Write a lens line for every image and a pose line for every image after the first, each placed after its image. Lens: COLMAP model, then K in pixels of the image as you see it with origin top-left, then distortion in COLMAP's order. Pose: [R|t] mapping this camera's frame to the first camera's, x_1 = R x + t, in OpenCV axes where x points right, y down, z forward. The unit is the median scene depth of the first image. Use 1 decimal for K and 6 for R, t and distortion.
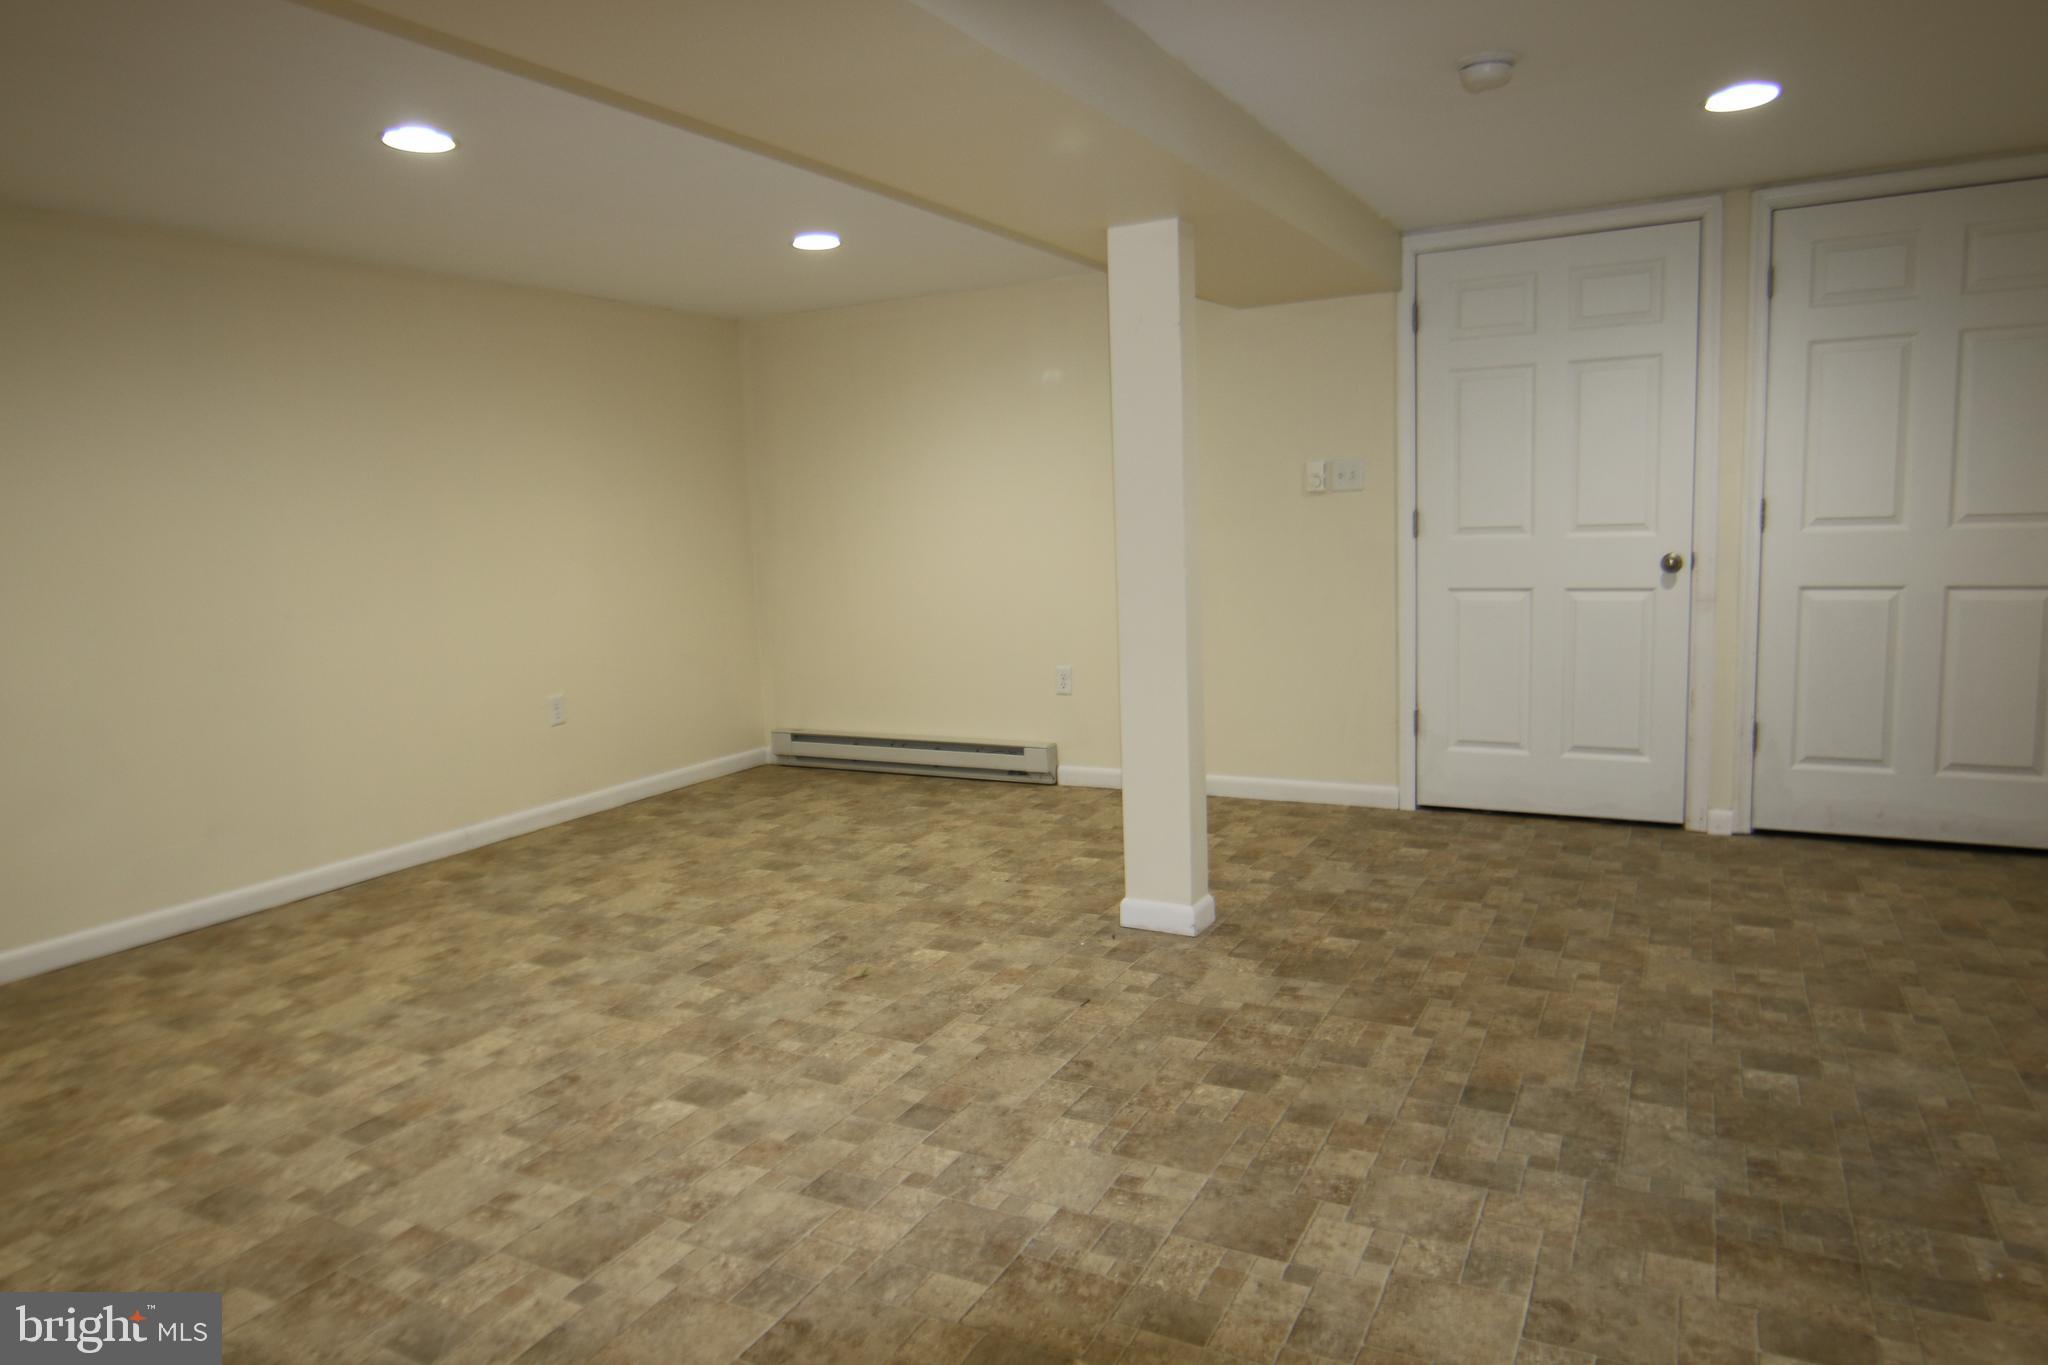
lens RADIAL K [[1295.5, 0, 1024.0], [0, 1295.5, 680.6], [0, 0, 1]] dist [-0.021251, 0.005000]
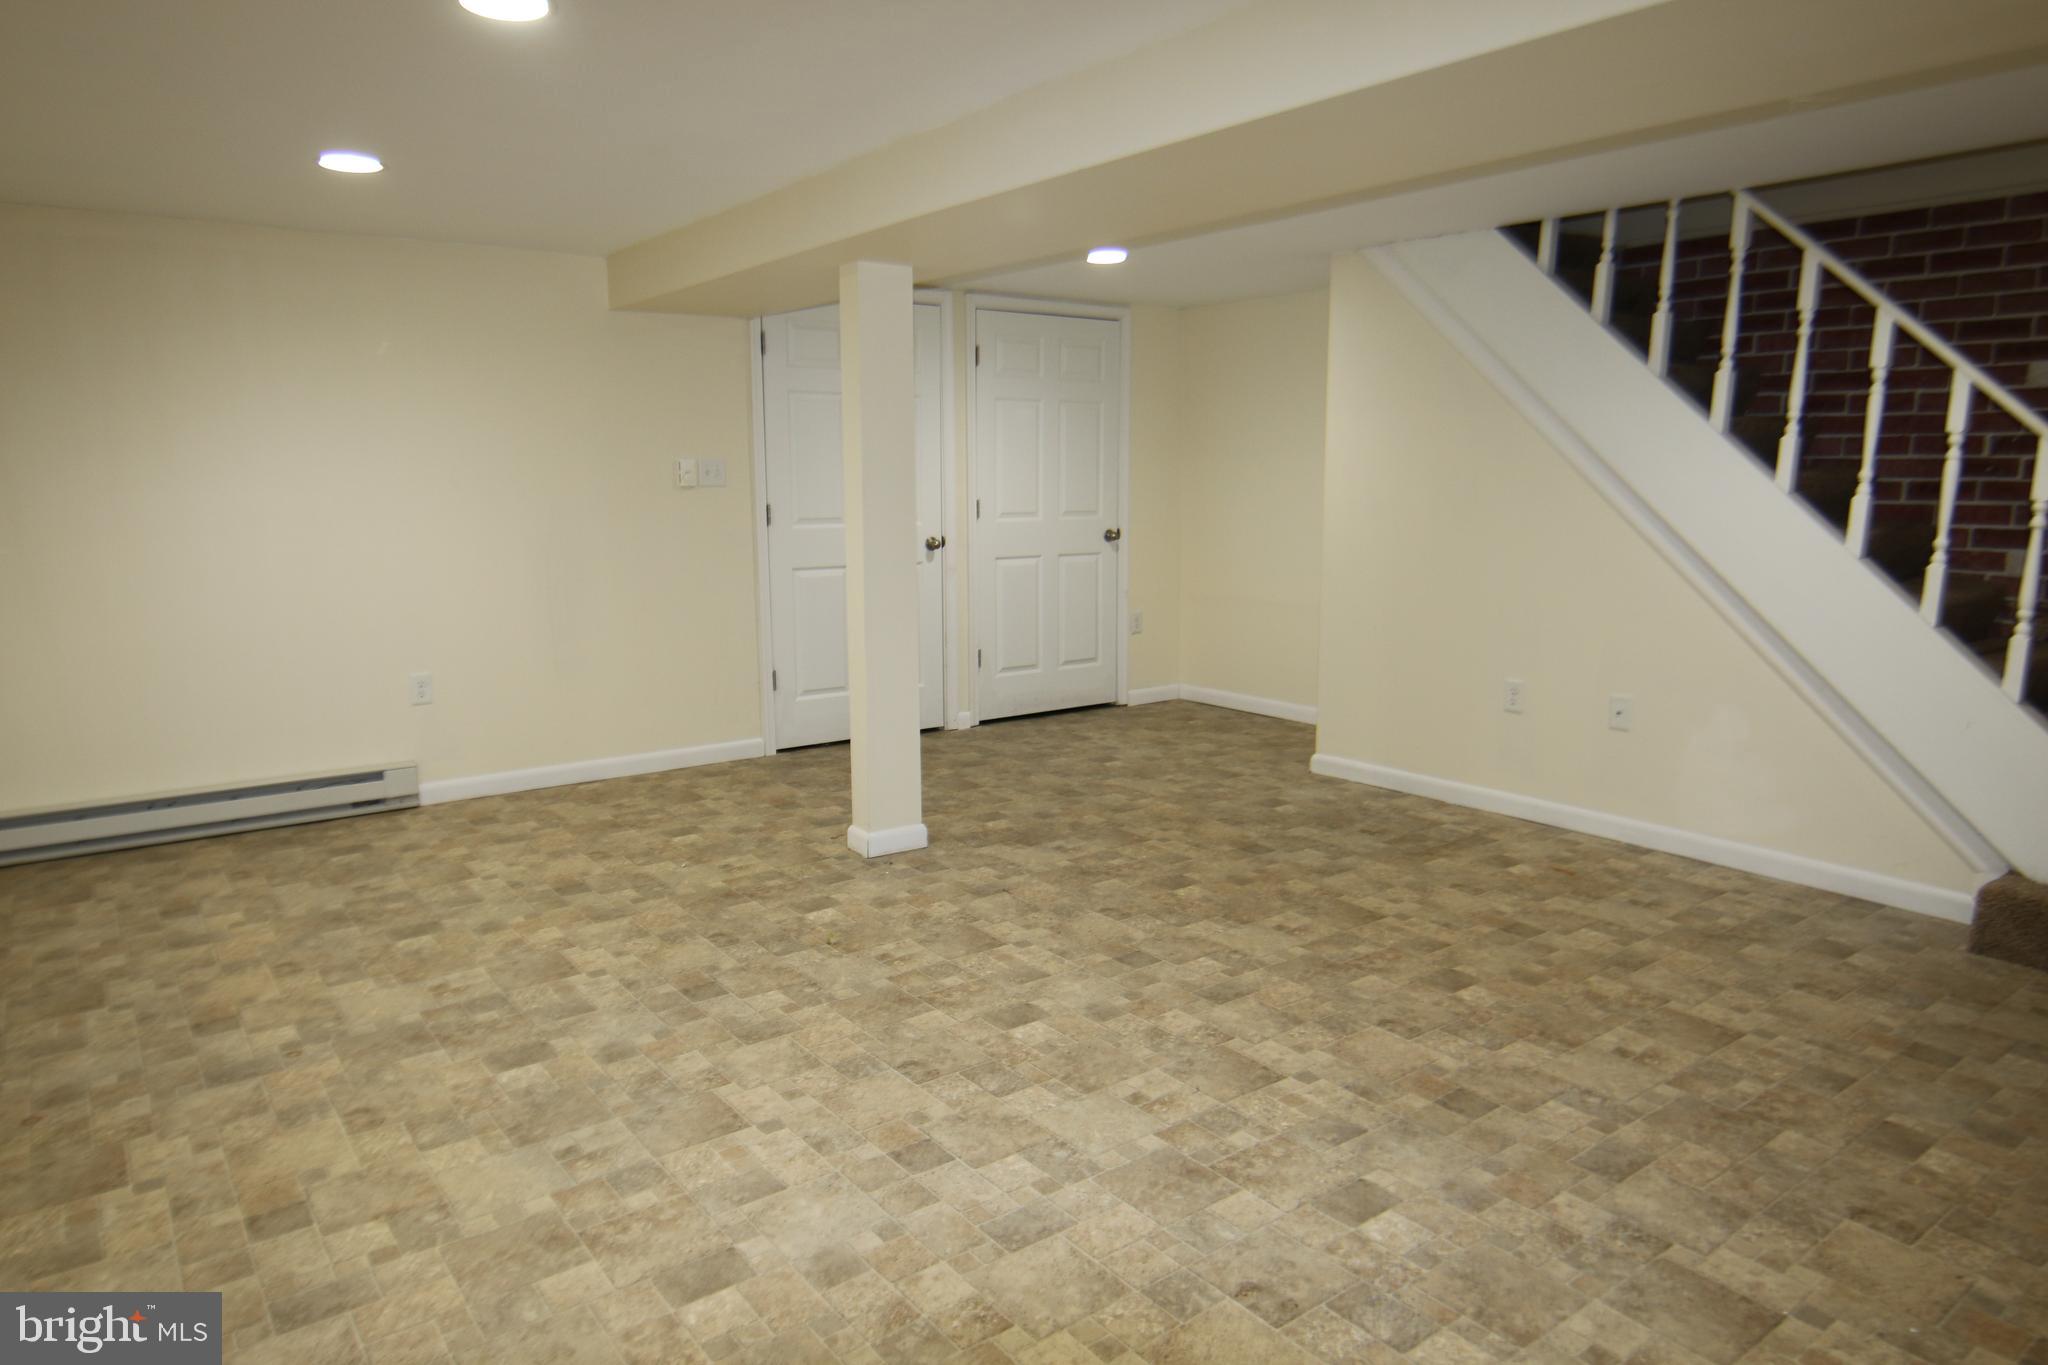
lens RADIAL K [[1295.5, 0, 1026.2], [0, 1295.5, 688.5], [0, 0, 1]] dist [-0.021251, 0.005000]
pose [[0.426932, -0.114209, 0.897043, -0.962697], [0.104774, 0.991559, 0.076377, -0.039999], [-0.898193, 0.061379, 0.435294, 0.376477]]
